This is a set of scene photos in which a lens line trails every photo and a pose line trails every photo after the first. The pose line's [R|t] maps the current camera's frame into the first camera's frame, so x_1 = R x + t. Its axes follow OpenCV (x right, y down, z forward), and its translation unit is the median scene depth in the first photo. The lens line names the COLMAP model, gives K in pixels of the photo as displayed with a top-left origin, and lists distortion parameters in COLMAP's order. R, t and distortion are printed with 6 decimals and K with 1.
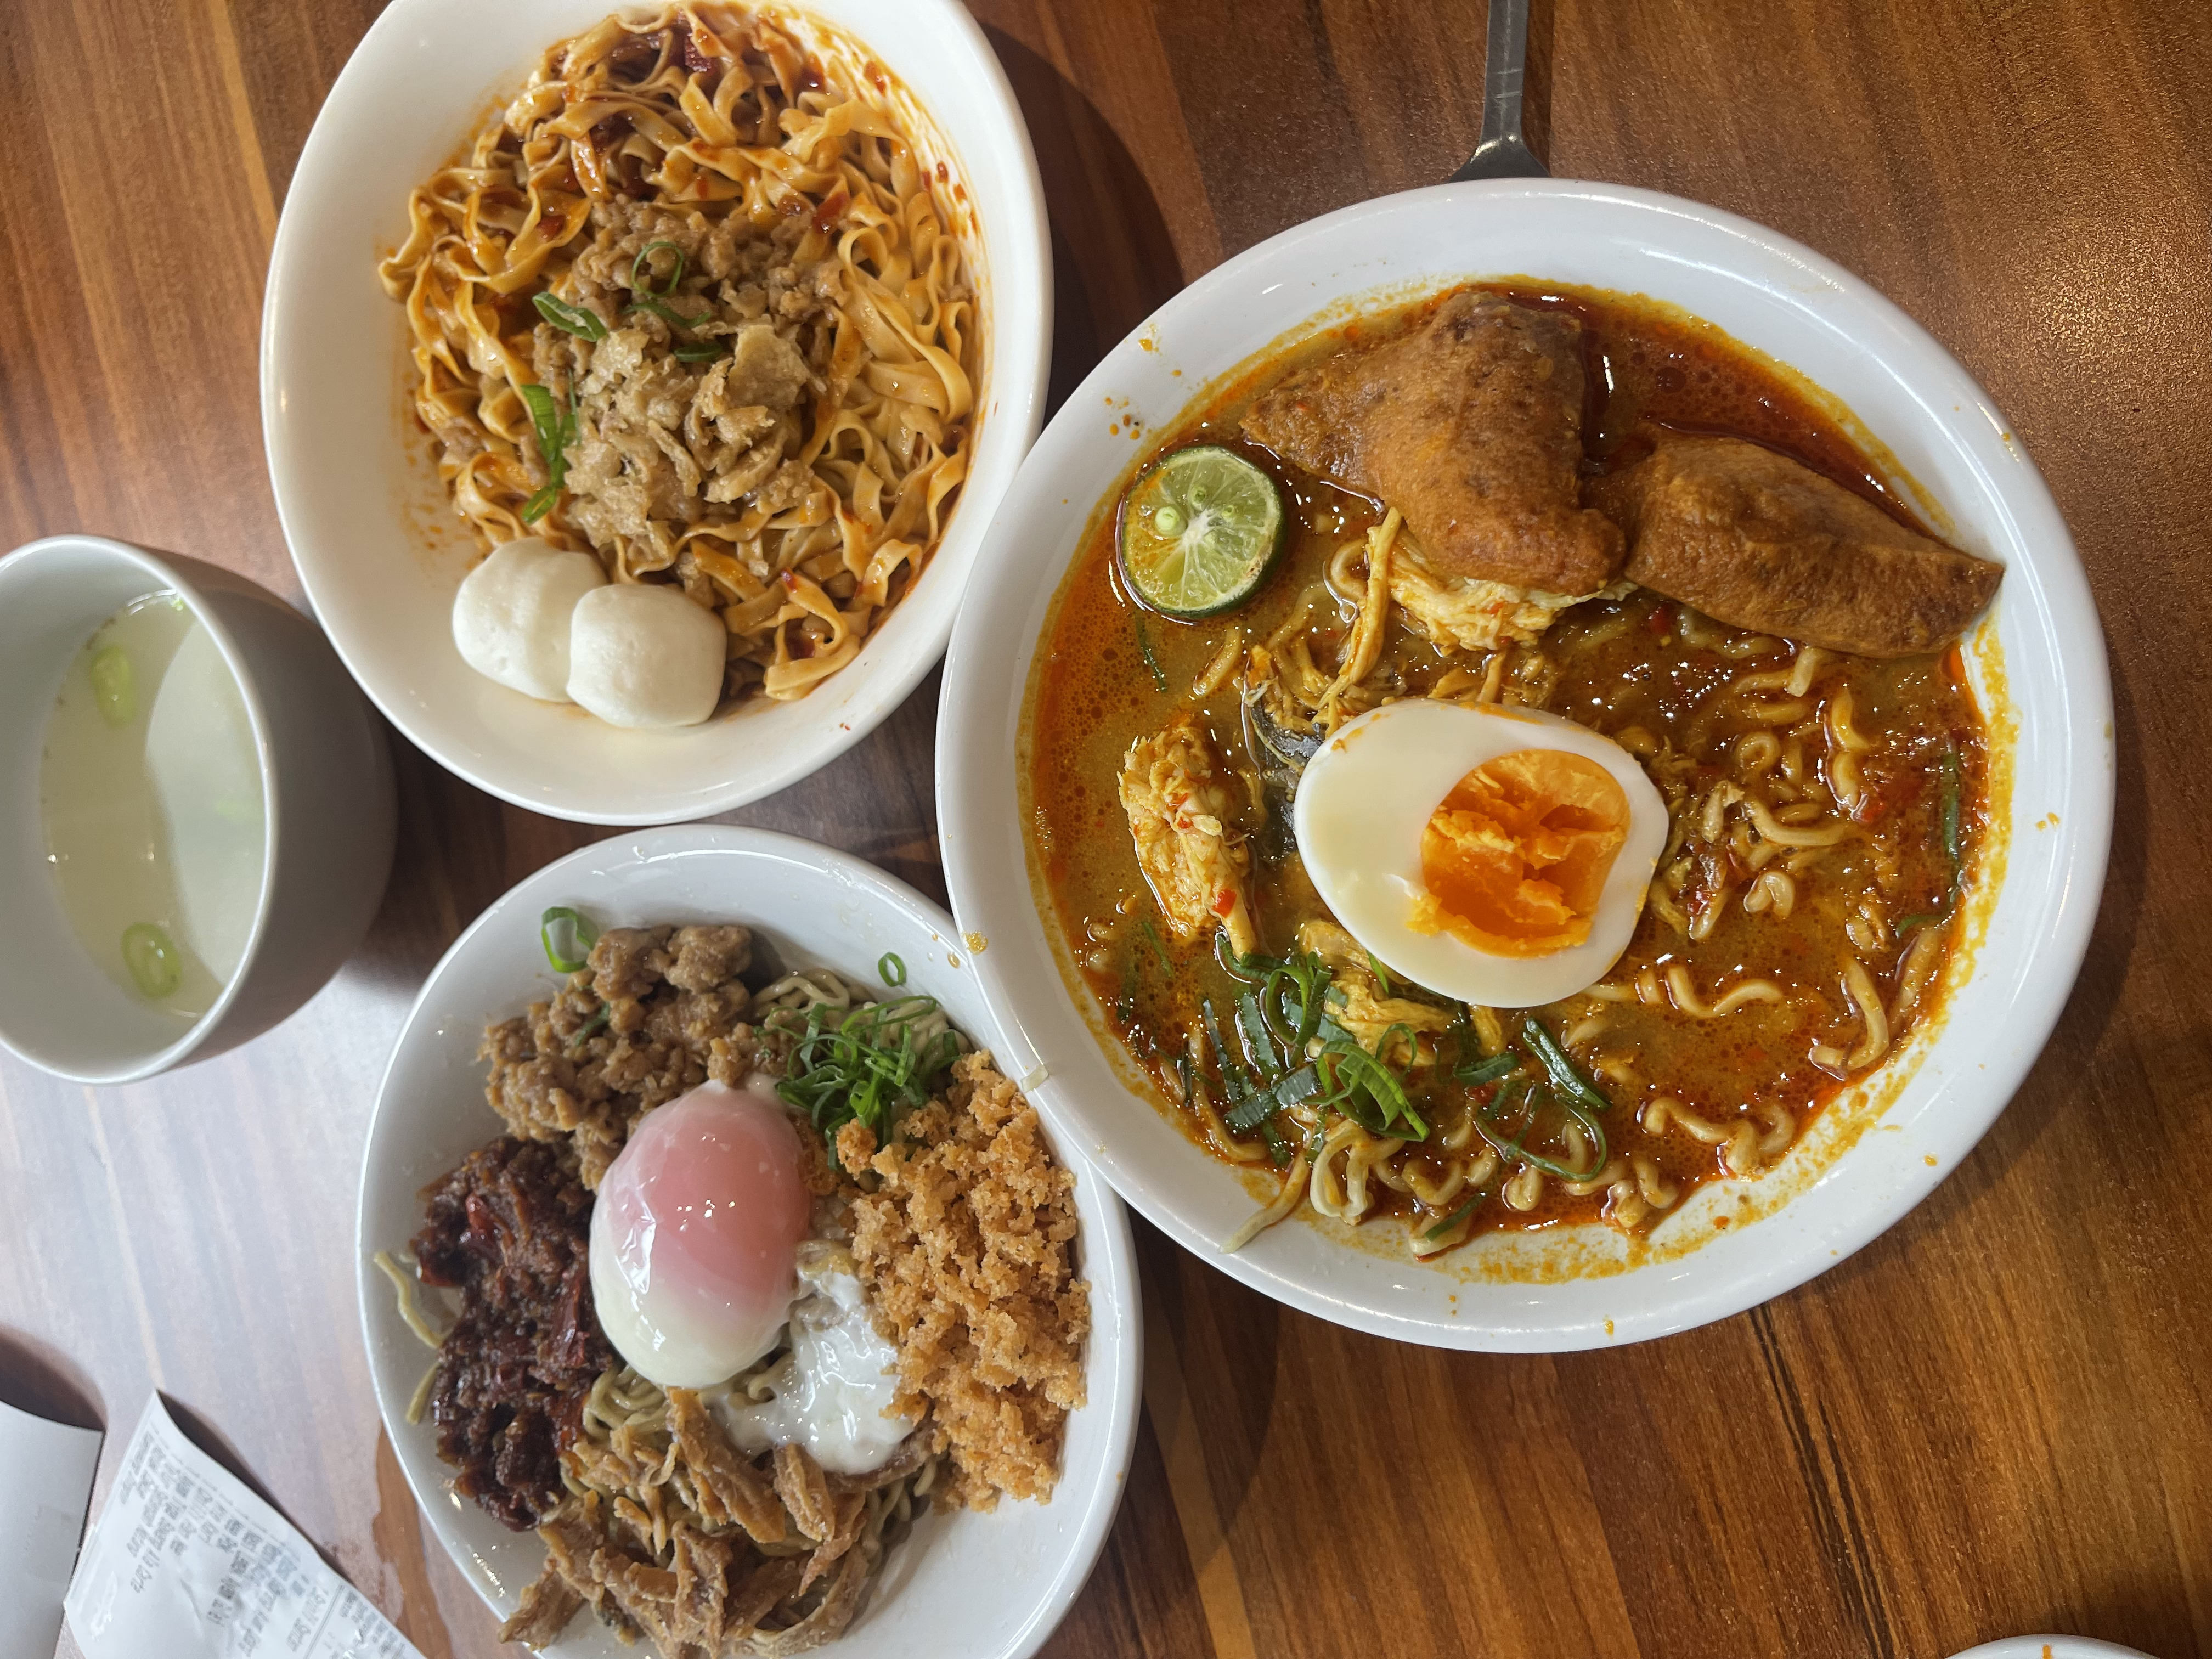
lens RADIAL K [[1614.7, 0, 1106.0], [0, 1614.7, 815.0], [0, 0, 1]] dist [0.000899, -0.006585]
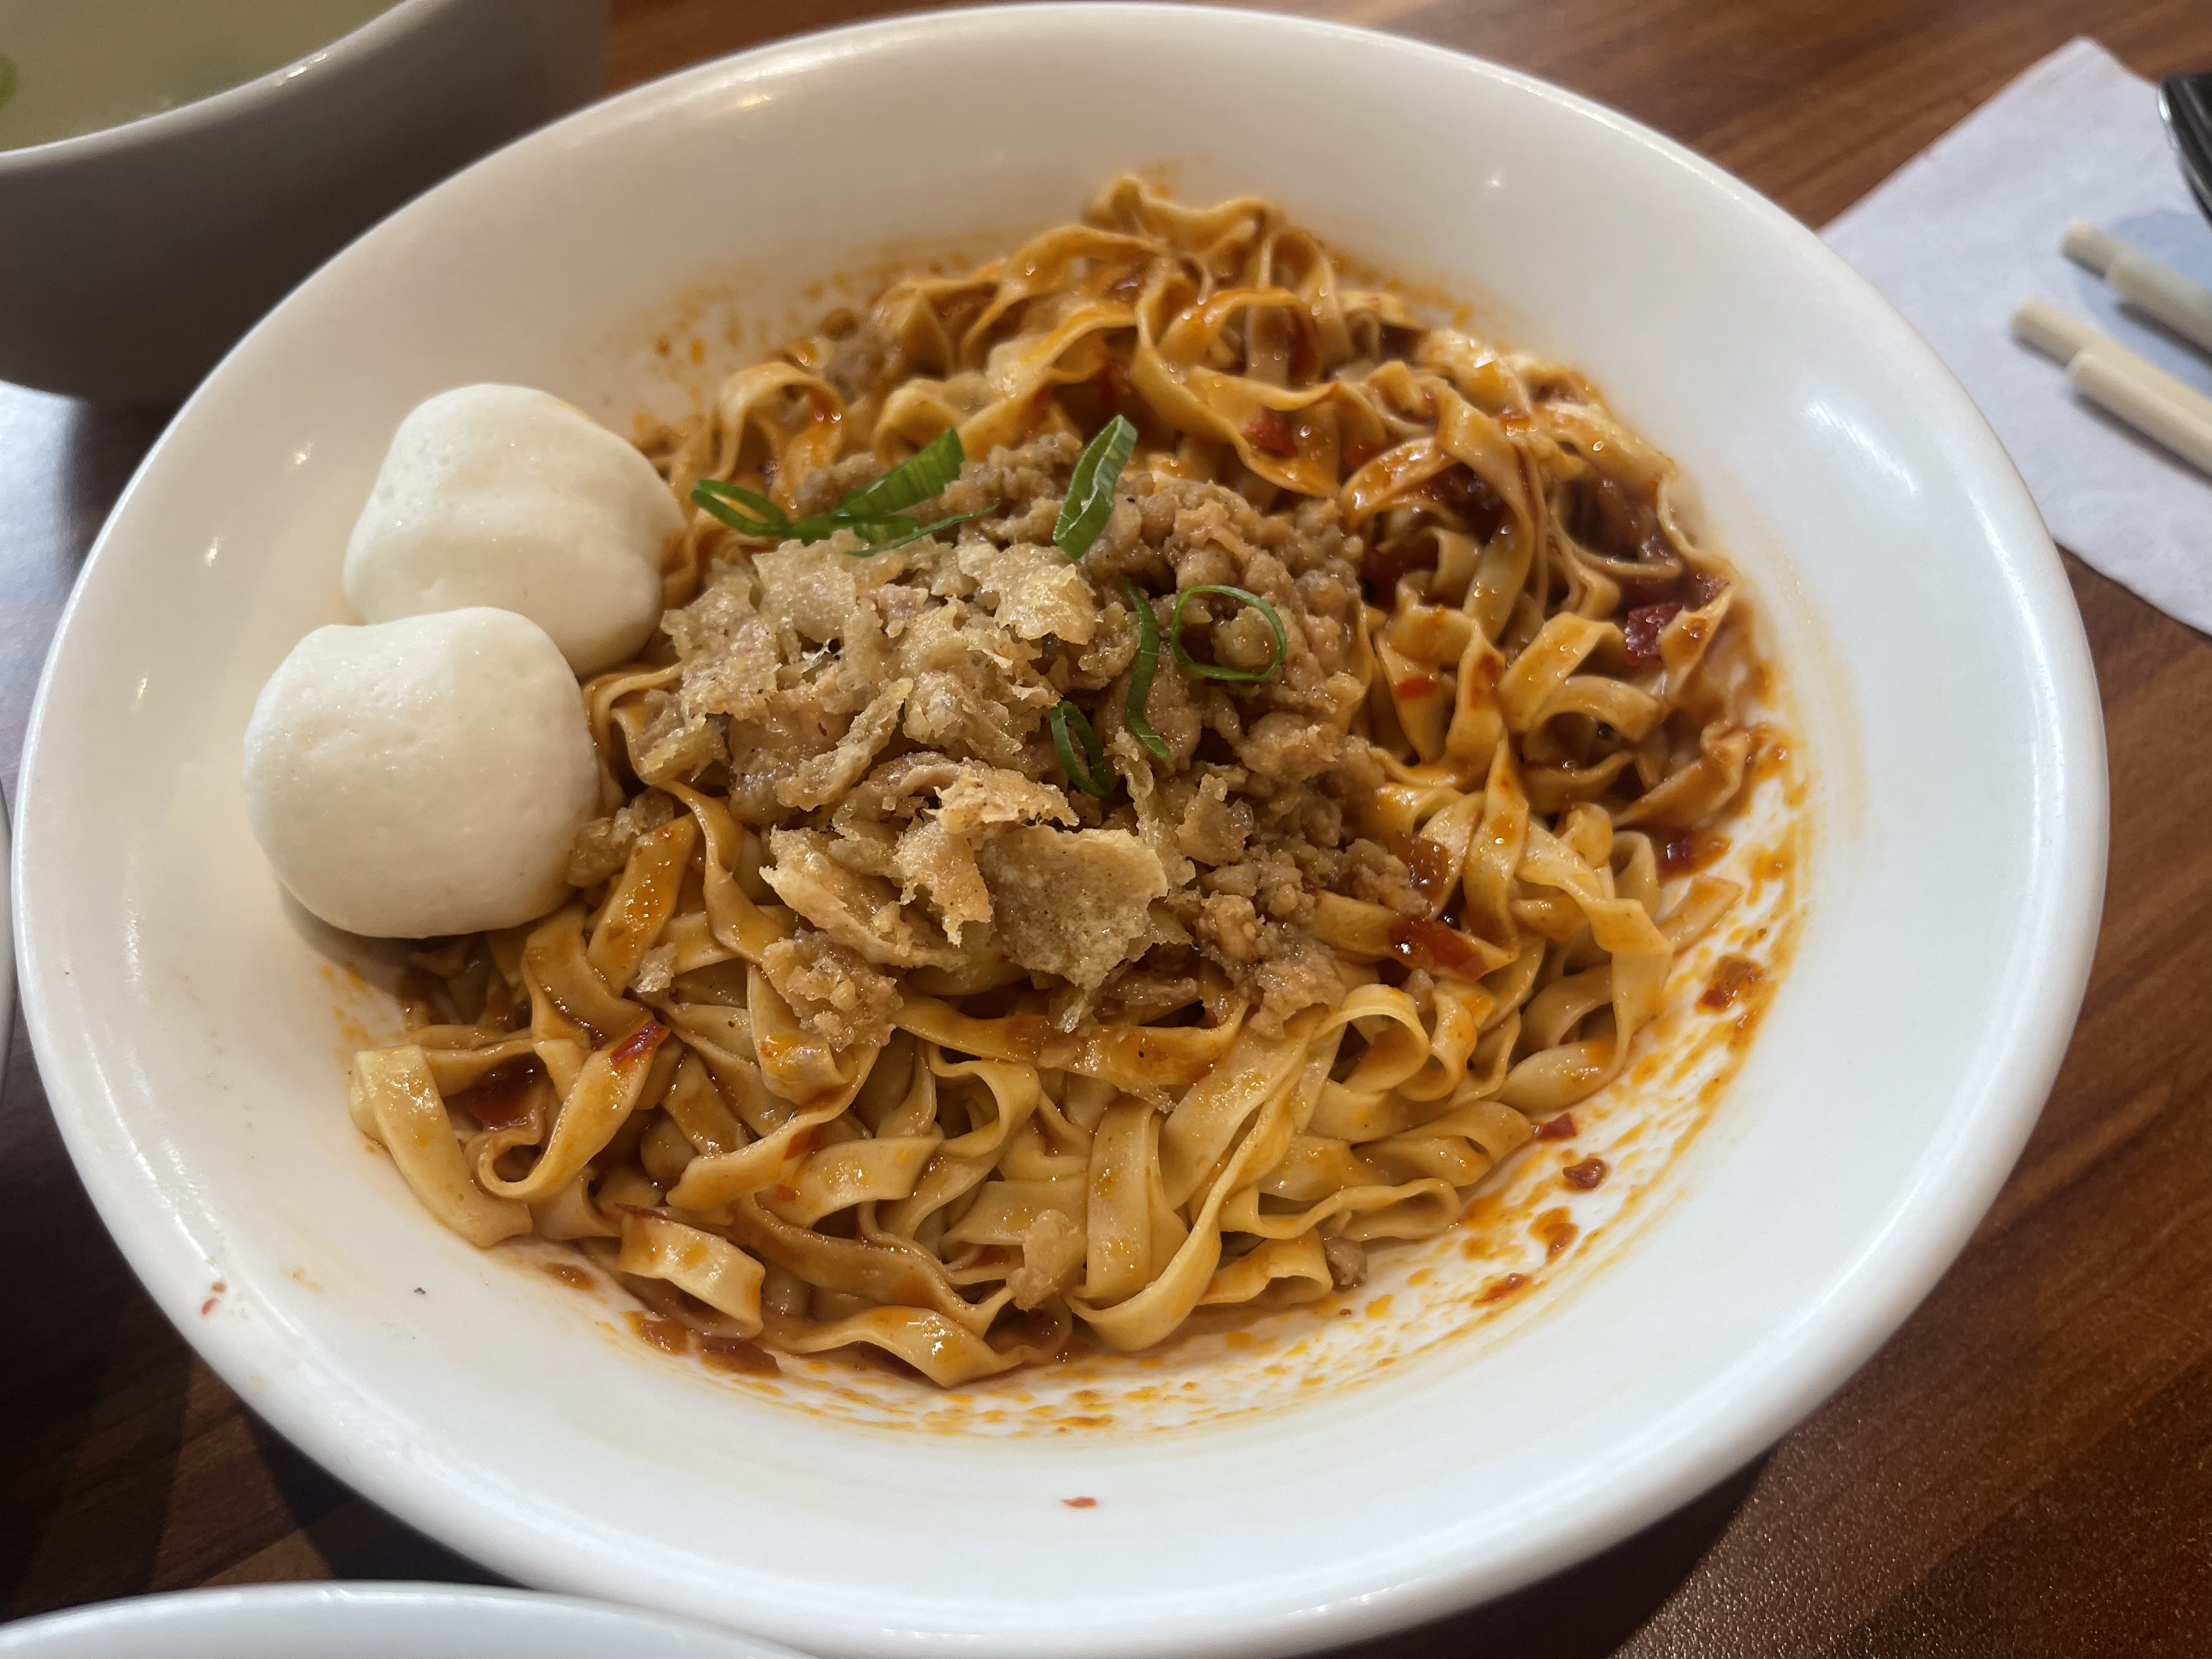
lens RADIAL K [[1614.7, 0, 1106.0], [0, 1614.7, 815.0], [0, 0, 1]] dist [0.000899, -0.006585]
pose [[0.231361, 0.952792, -0.196621, -0.135054], [-0.968242, 0.205824, -0.141928, -0.214832], [-0.094758, 0.223214, 0.970153, 0.527755]]
